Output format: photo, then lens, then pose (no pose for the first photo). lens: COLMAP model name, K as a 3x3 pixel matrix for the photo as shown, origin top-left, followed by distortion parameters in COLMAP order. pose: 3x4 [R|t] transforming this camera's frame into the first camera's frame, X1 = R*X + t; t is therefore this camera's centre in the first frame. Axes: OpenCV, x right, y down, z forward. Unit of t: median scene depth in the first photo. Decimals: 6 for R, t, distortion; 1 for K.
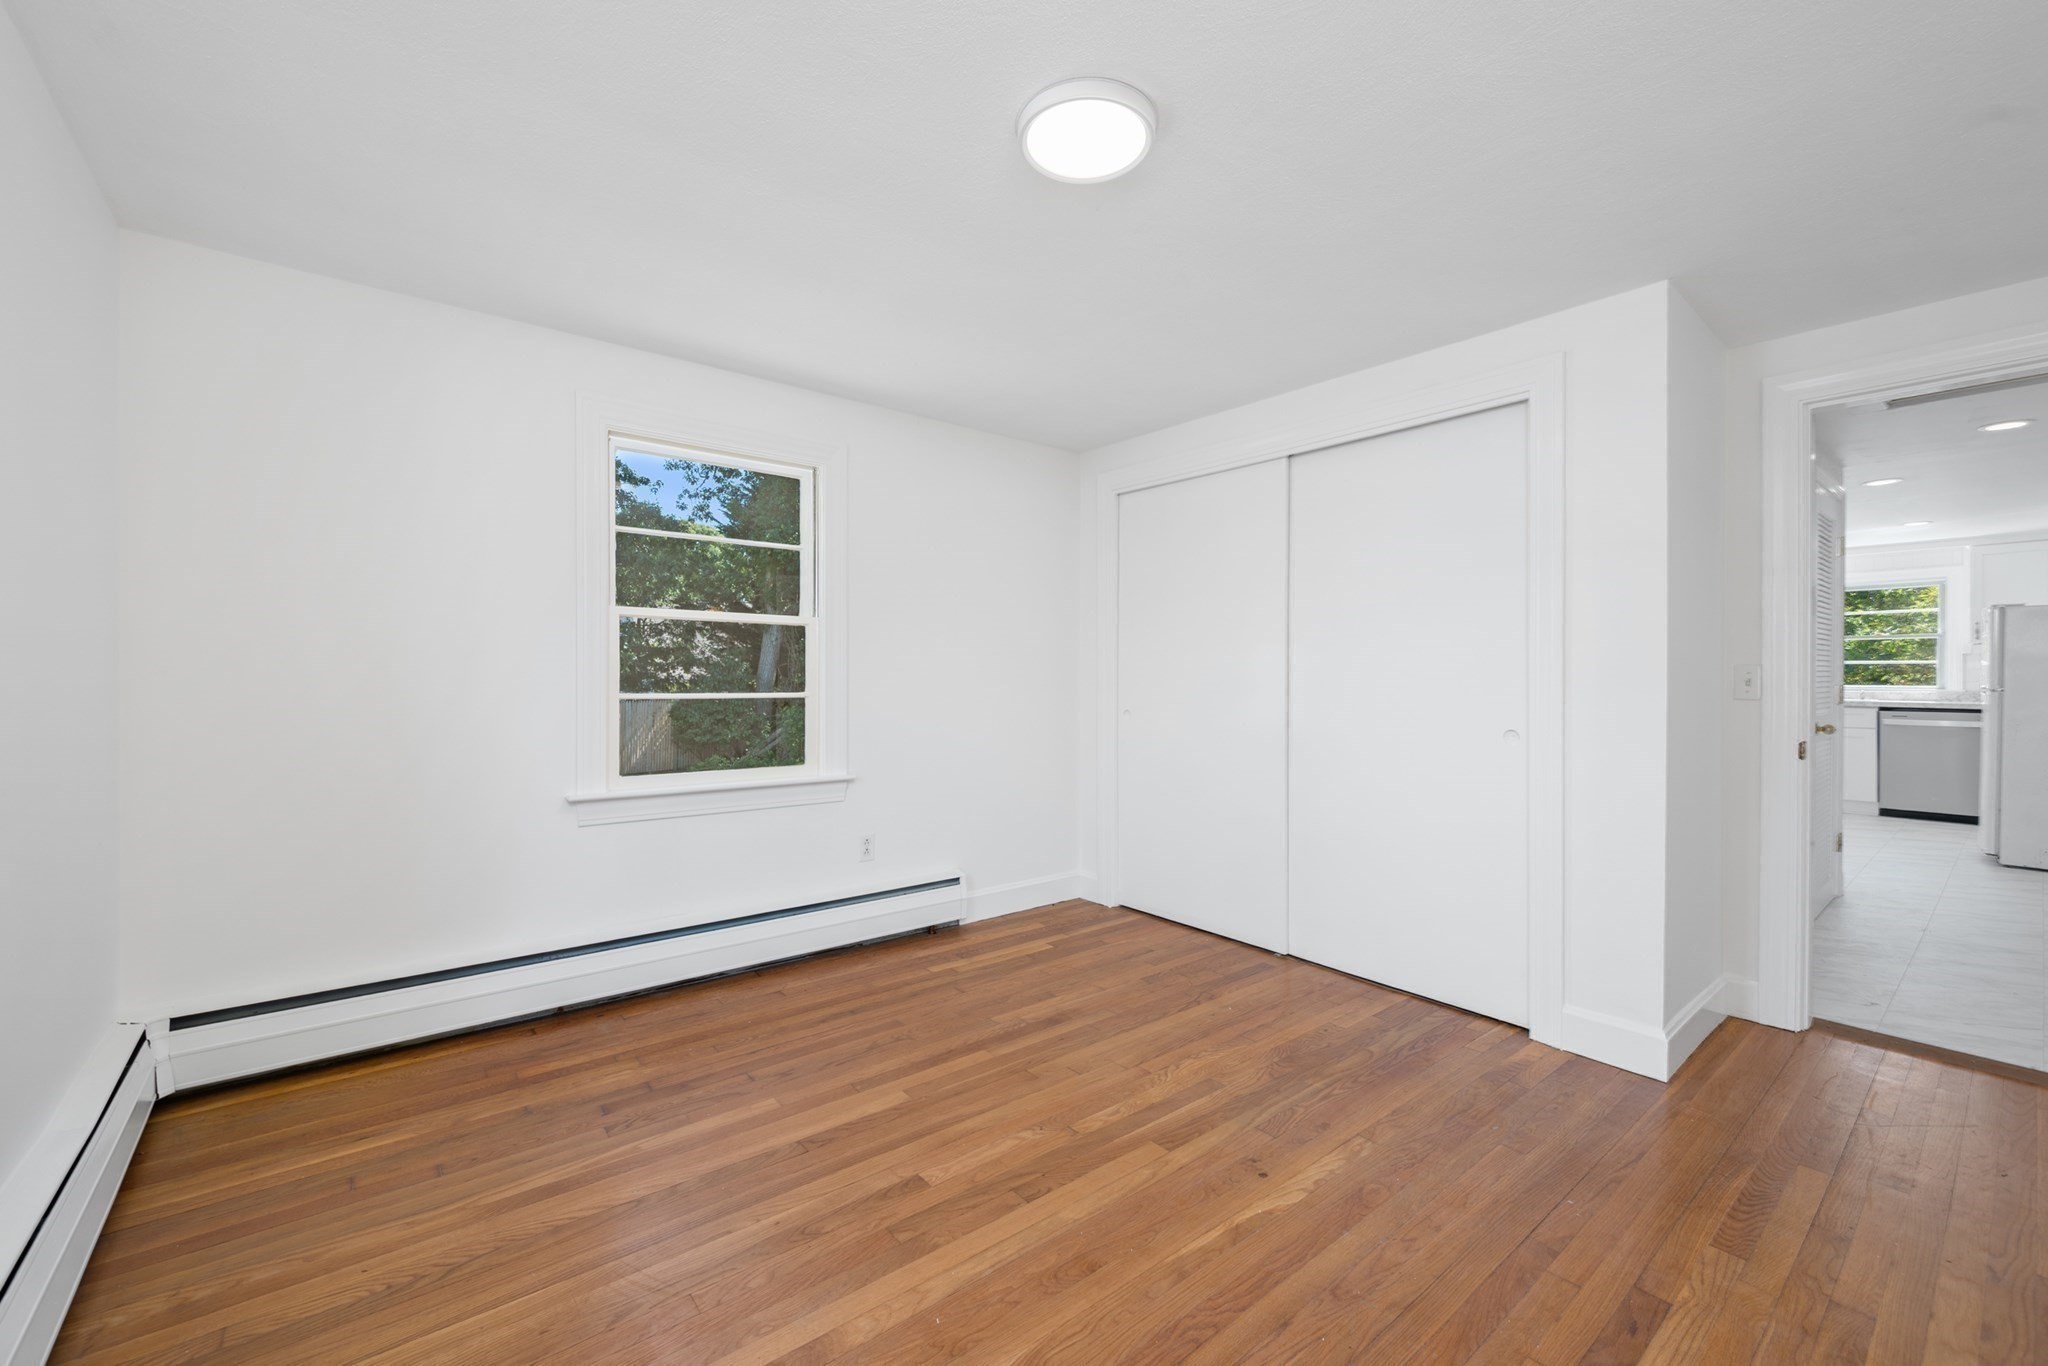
lens RADIAL K [[837.8, 0, 1024.0], [0, 837.8, 683.0], [0, 0, 1]] dist [-0.002086, -0.000333]
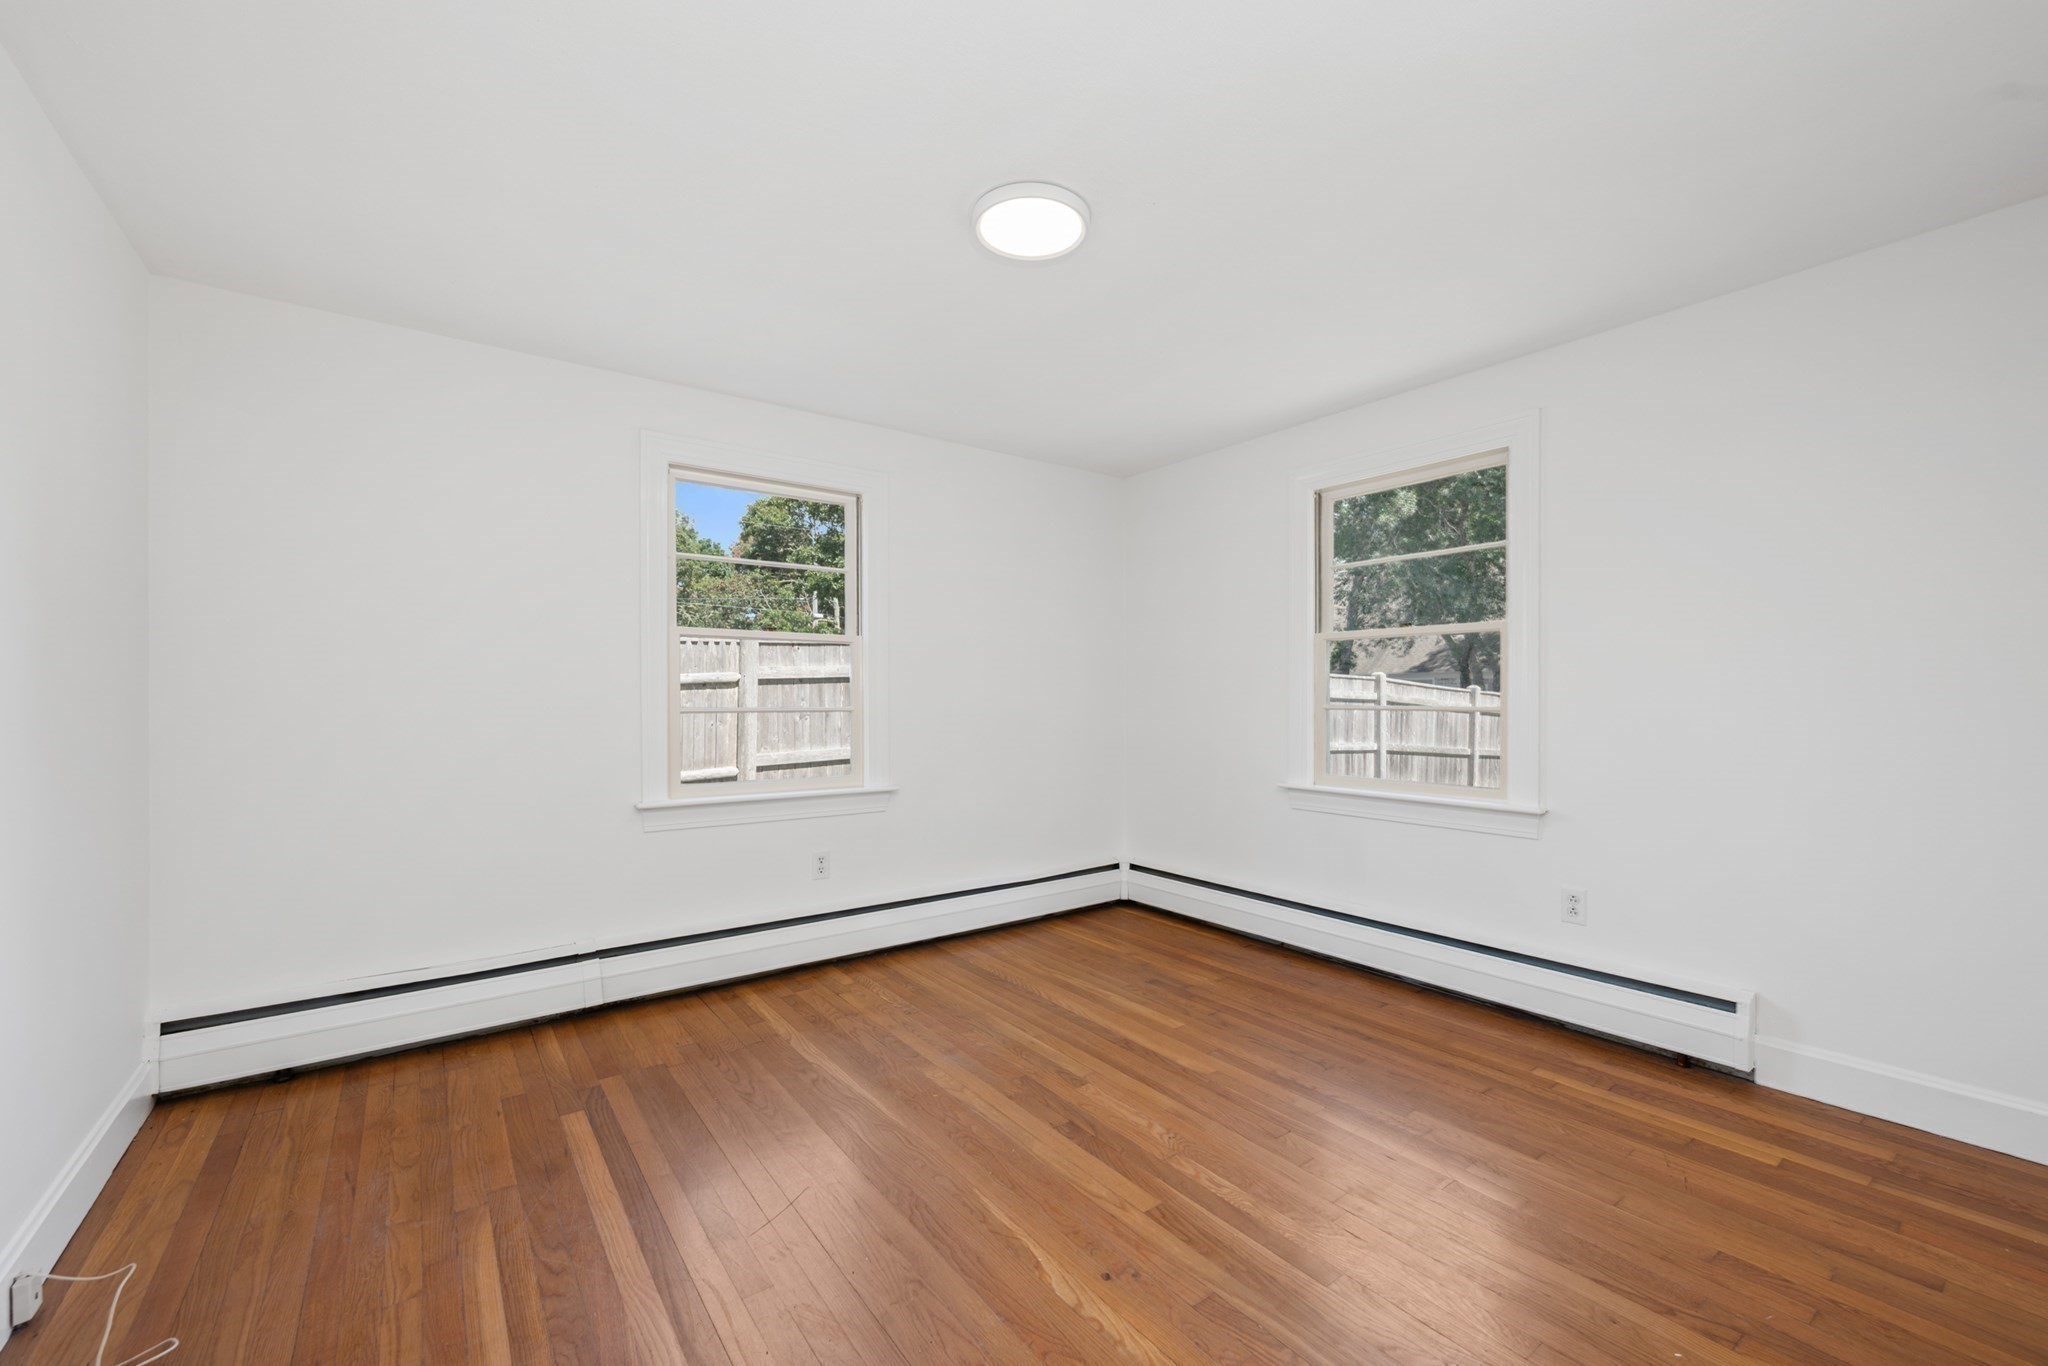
lens RADIAL K [[828.0, 0, 1021.7], [0, 828.0, 703.4], [0, 0, 1]] dist [-0.000521, -0.000108]
pose [[-0.051766, 0.005343, -0.998645, 0.887214], [-0.002962, 0.999980, 0.005504, 0.005625], [0.998655, 0.003243, -0.051750, 0.758642]]
